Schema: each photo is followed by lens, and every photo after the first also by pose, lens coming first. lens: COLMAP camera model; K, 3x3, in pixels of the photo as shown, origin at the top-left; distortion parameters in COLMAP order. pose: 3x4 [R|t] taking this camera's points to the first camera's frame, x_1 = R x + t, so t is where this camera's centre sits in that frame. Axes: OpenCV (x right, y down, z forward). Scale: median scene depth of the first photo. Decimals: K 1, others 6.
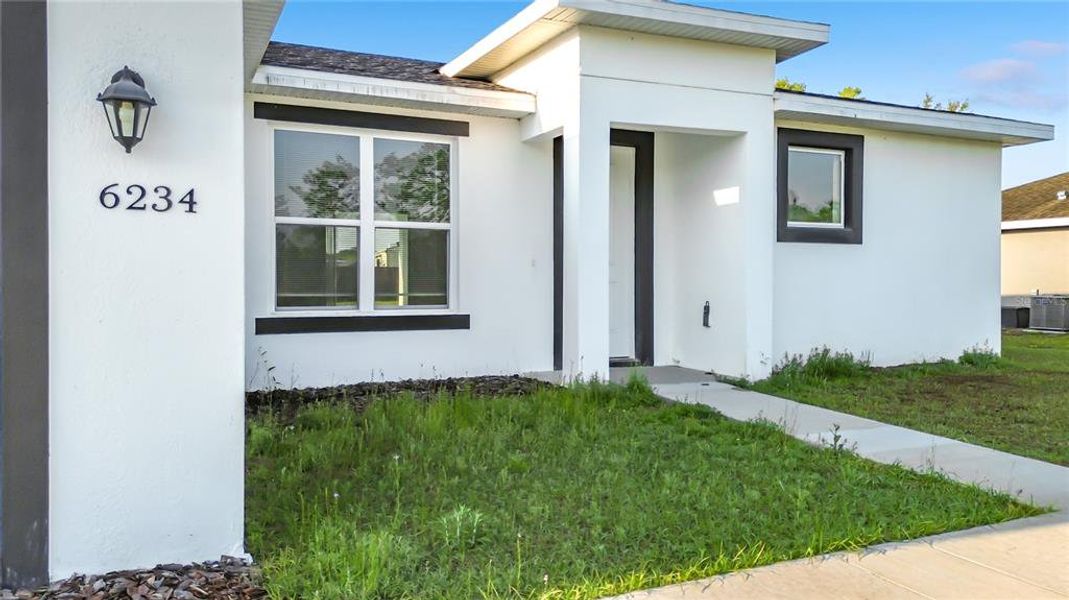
lens RADIAL K [[784.2, 0, 548.9], [0, 784.2, 282.2], [0, 0, 1]] dist [0.081196, -0.010946]
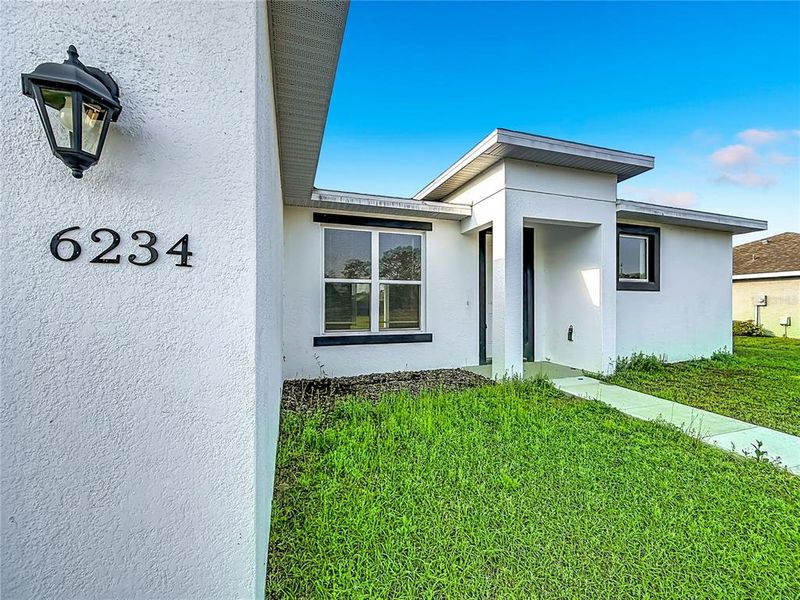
lens RADIAL K [[335.6, 0, 399.7], [0, 335.6, 300.8], [0, 0, 1]] dist [-0.002273, 0.000244]
pose [[0.991291, -0.002805, -0.131656, -0.075763], [0.000480, 0.999843, -0.017687, -0.018140], [0.131685, 0.017470, 0.991138, 0.260720]]
